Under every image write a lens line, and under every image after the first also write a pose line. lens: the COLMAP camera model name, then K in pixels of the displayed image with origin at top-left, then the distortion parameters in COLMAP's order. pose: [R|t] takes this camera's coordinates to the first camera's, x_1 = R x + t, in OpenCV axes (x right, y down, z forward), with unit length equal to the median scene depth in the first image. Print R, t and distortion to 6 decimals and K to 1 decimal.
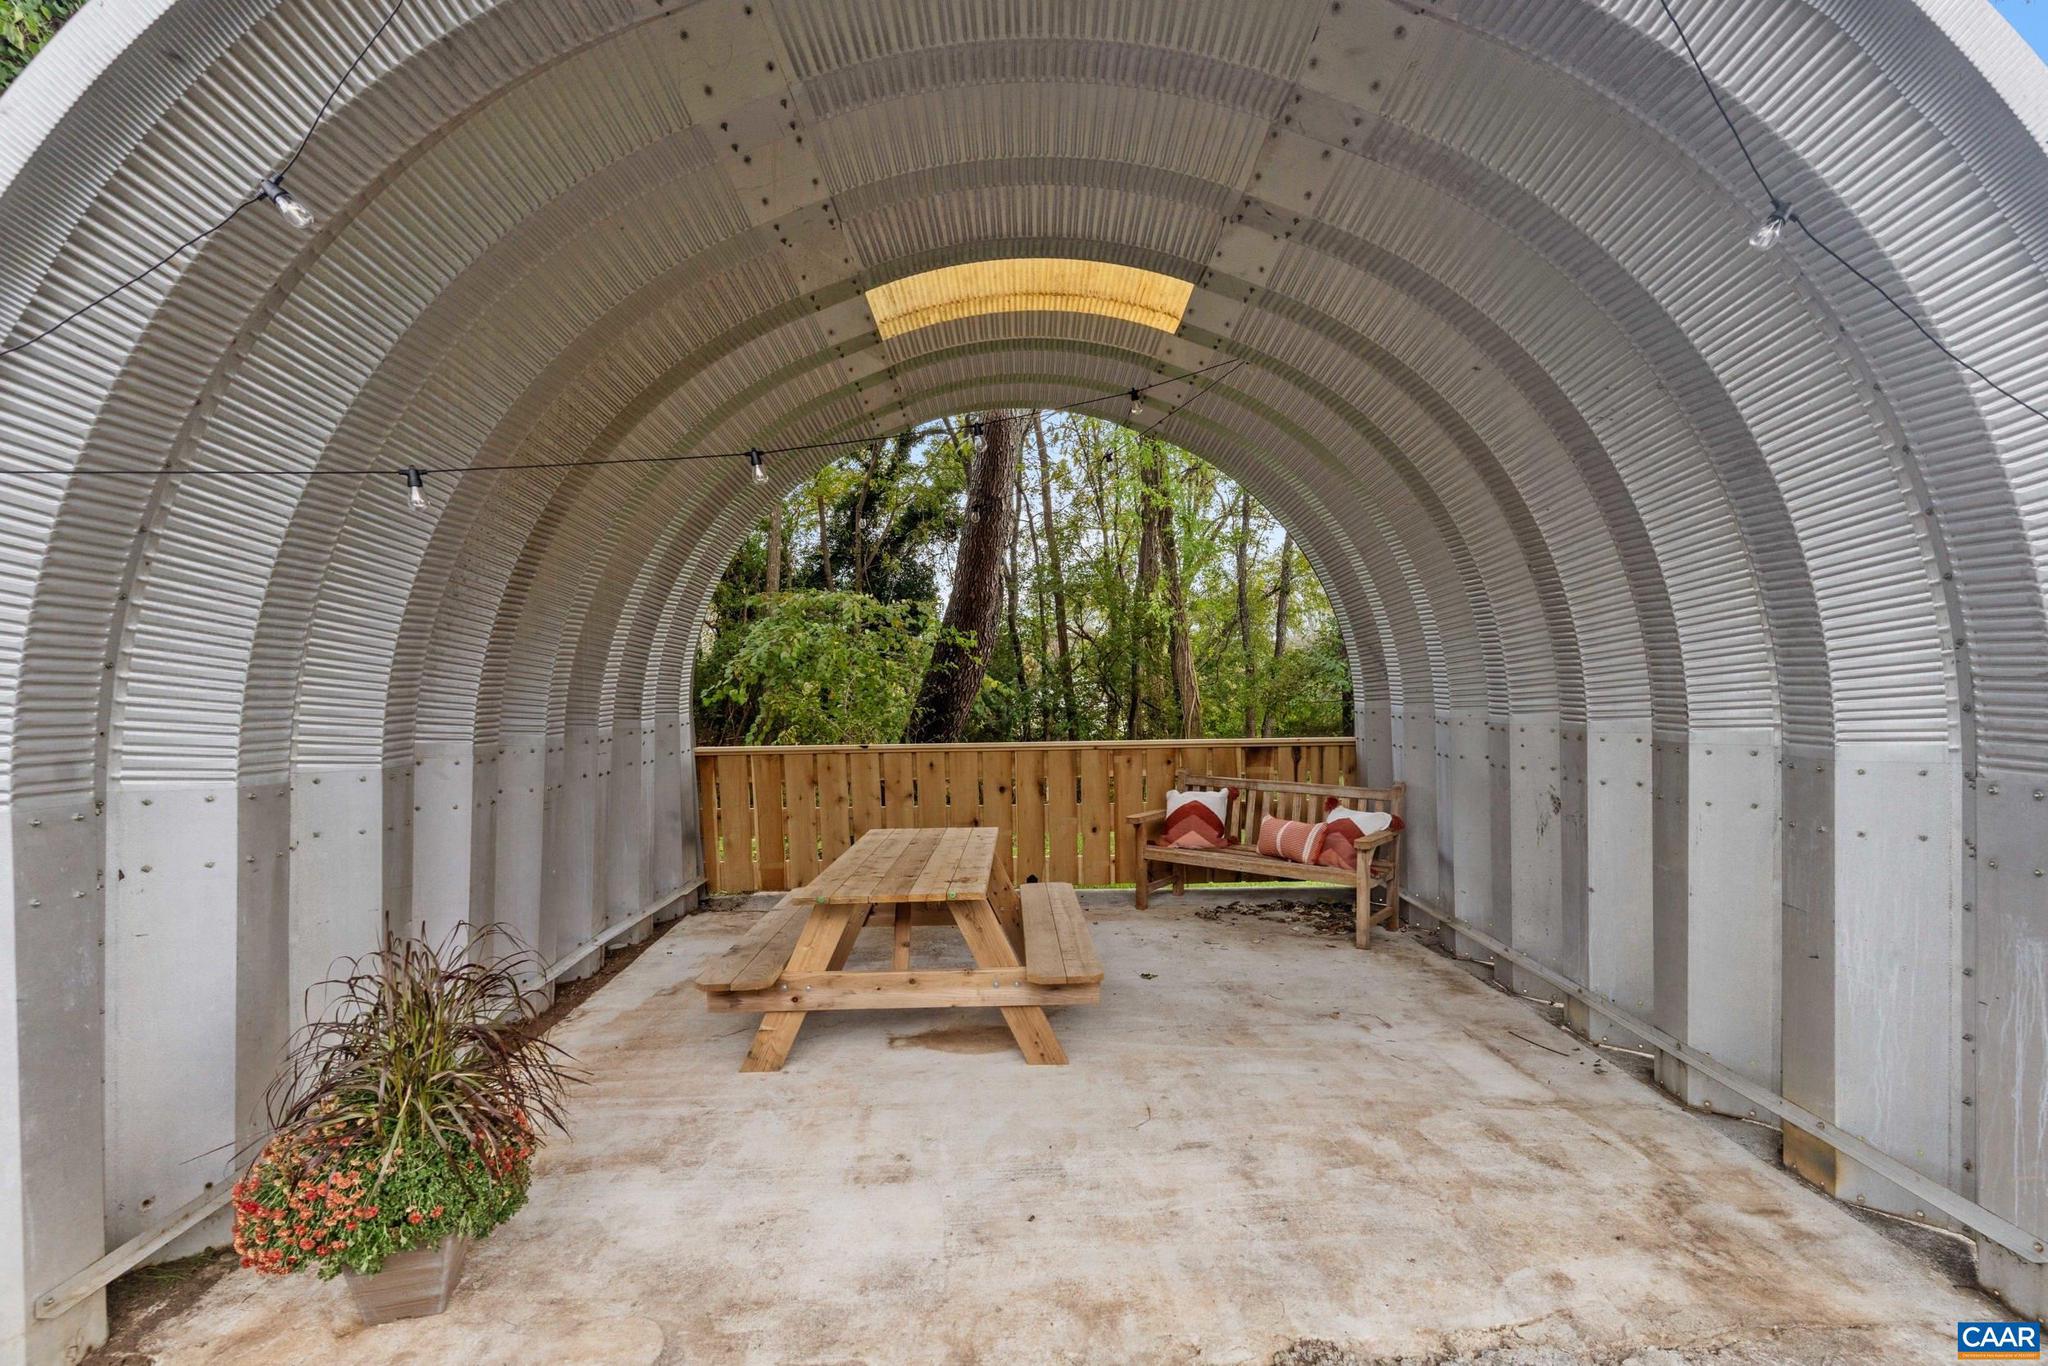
lens RADIAL K [[992.9, 0, 1012.1], [0, 992.9, 689.7], [0, 0, 1]] dist [-0.001447, 0.002140]
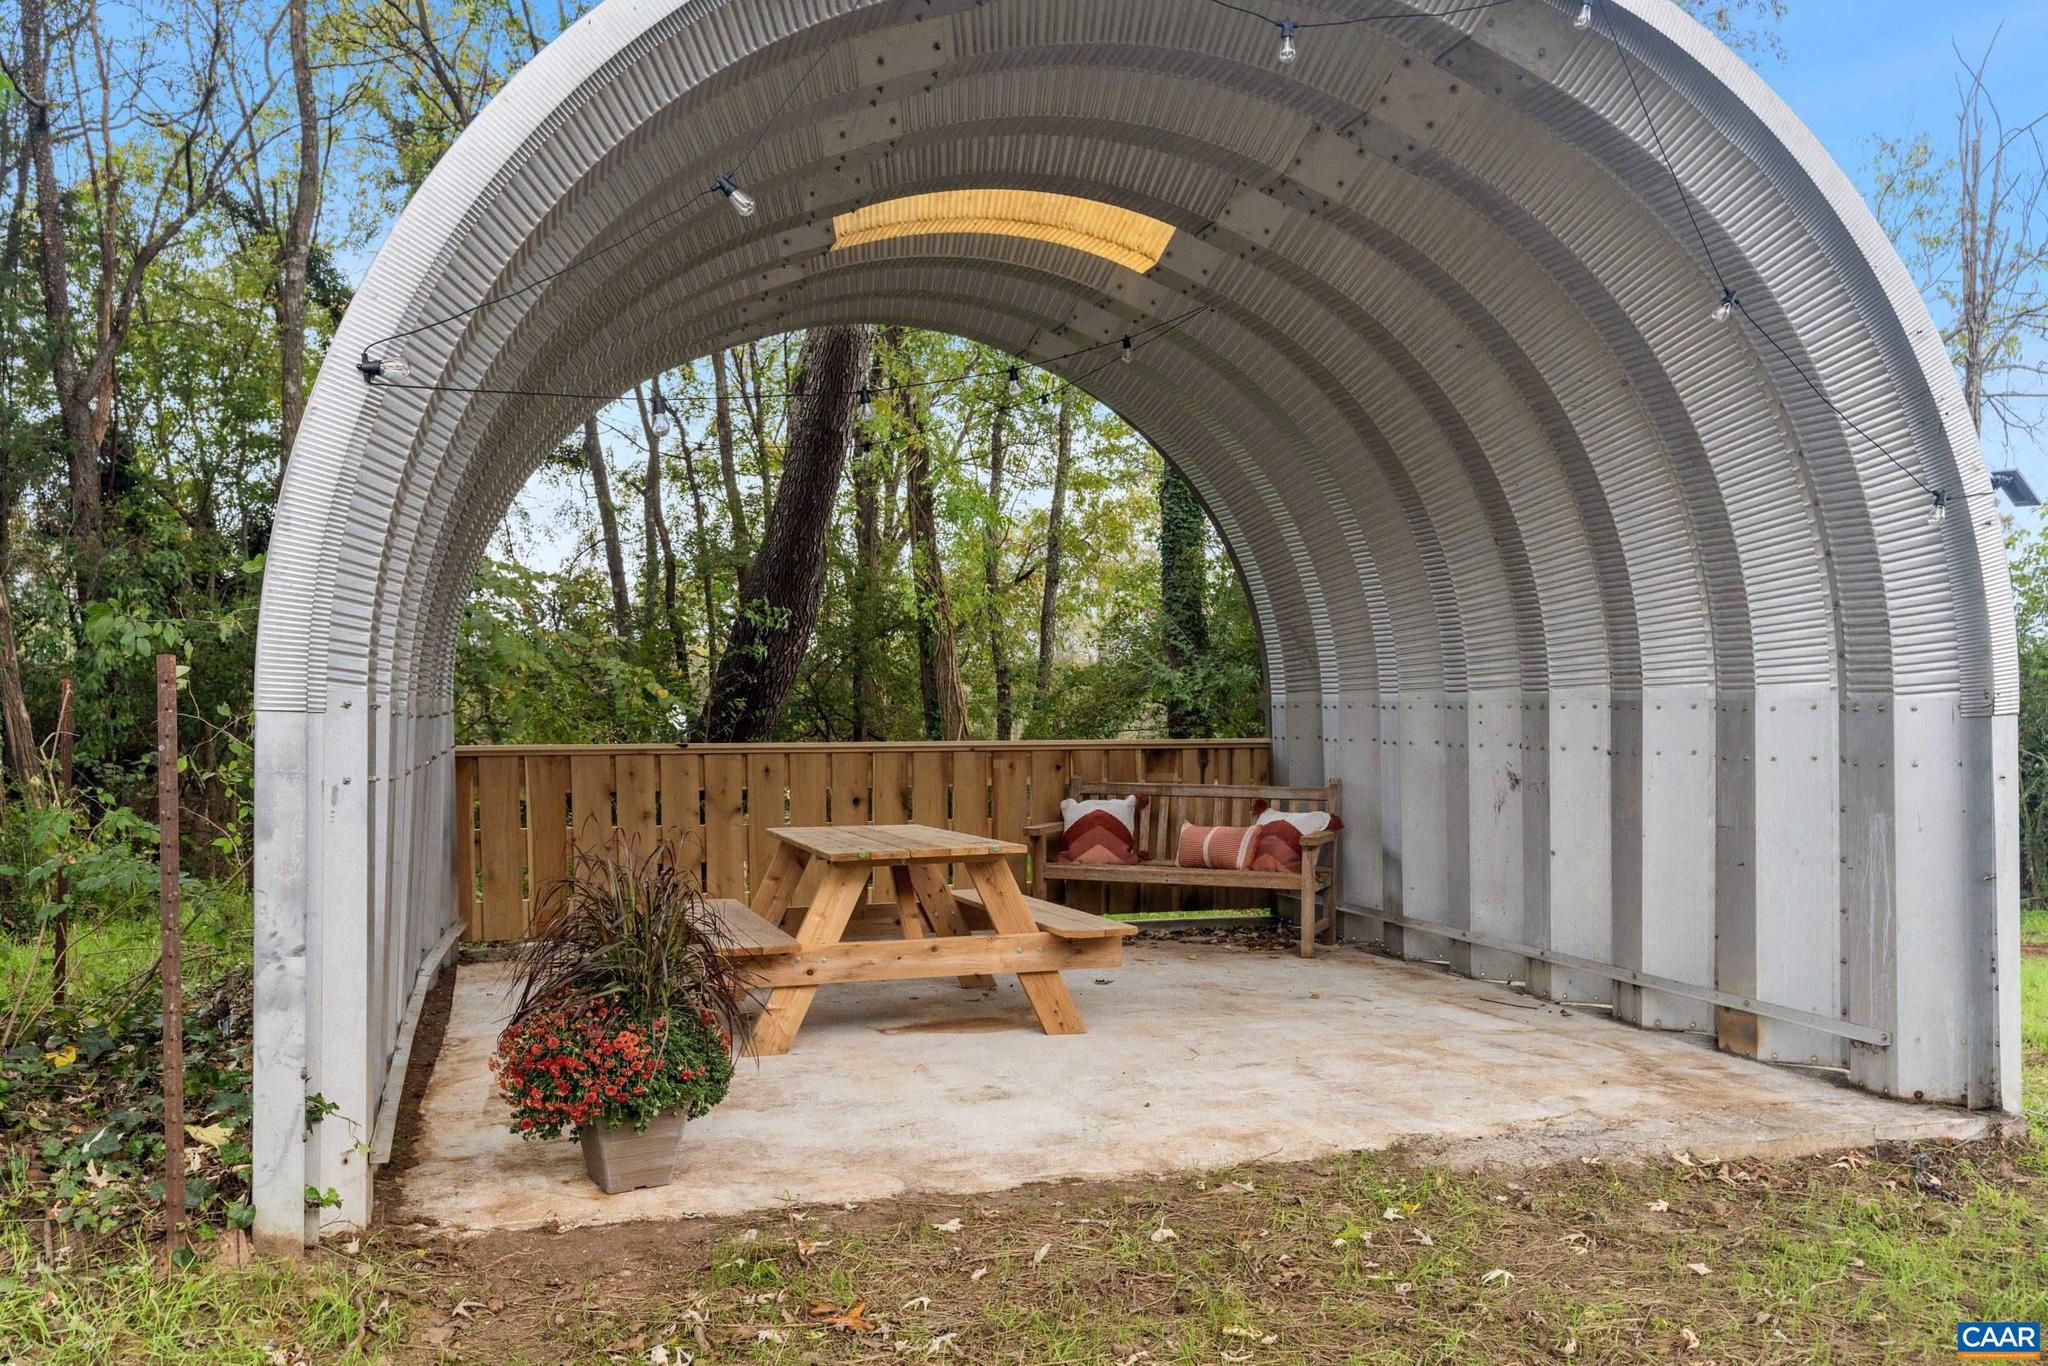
lens RADIAL K [[1611.3, 0, 1021.5], [0, 1611.3, 691.9], [0, 0, 1]] dist [0.011820, -0.004877]
pose [[0.961143, 0.015264, 0.275629, -0.371772], [-0.007566, 0.999552, -0.028970, 0.077617], [-0.275947, 0.025758, 0.960828, -0.418847]]
